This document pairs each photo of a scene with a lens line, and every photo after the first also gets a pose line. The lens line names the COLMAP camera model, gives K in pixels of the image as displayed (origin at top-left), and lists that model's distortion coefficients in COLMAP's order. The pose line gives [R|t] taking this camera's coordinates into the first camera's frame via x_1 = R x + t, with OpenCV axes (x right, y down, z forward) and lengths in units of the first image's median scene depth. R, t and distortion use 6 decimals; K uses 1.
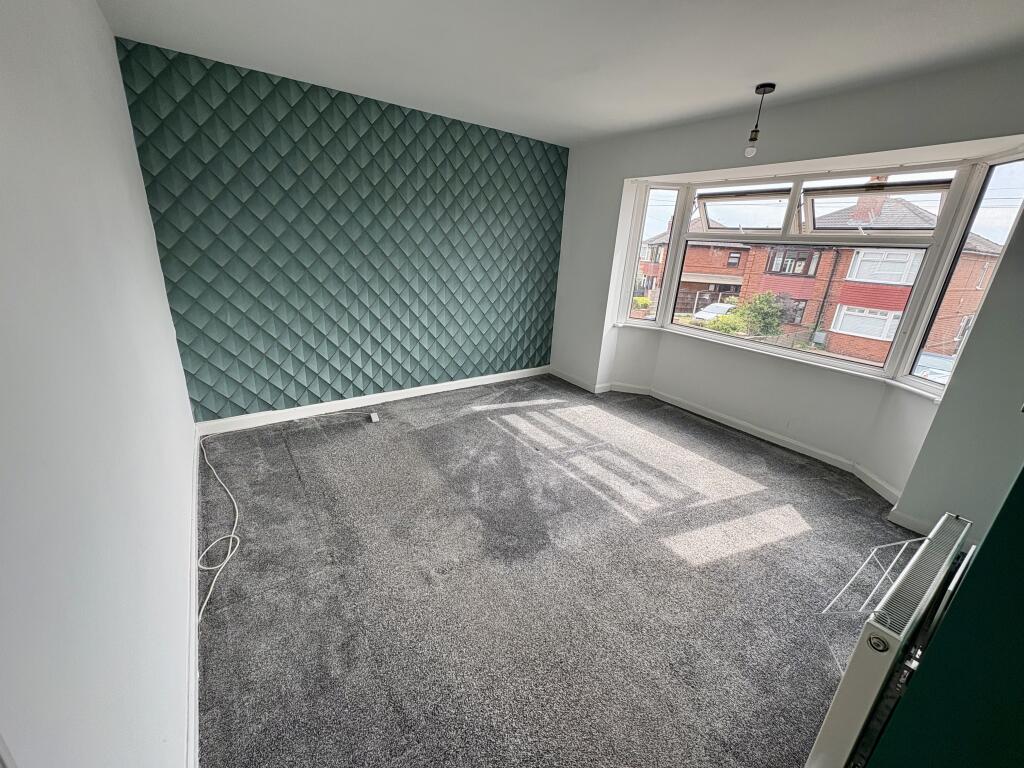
lens RADIAL K [[408.3, 0, 513.2], [0, 408.3, 382.9], [0, 0, 1]] dist [-0.000853, 0.000066]
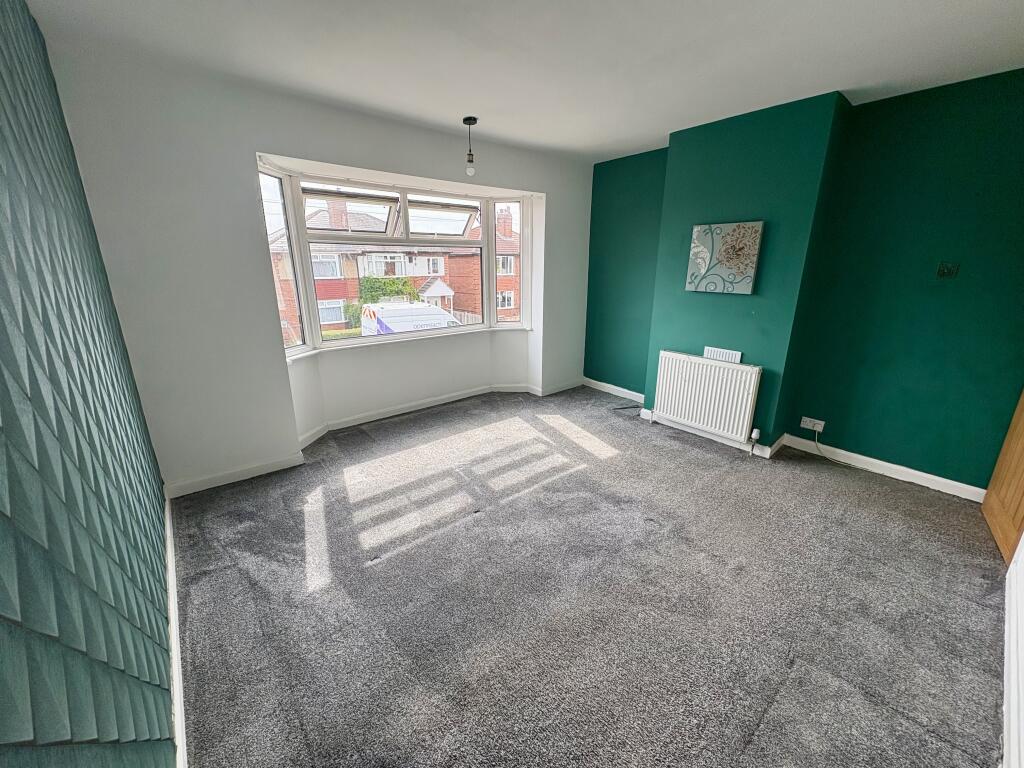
lens RADIAL K [[408.3, 0, 507.1], [0, 408.3, 383.6], [0, 0, 1]] dist [-0.000853, 0.000066]
pose [[-0.086193, -0.335926, 0.937936, -0.611010], [0.315559, 0.883763, 0.345522, -0.314029], [-0.944983, 0.325756, 0.029831, 0.846188]]
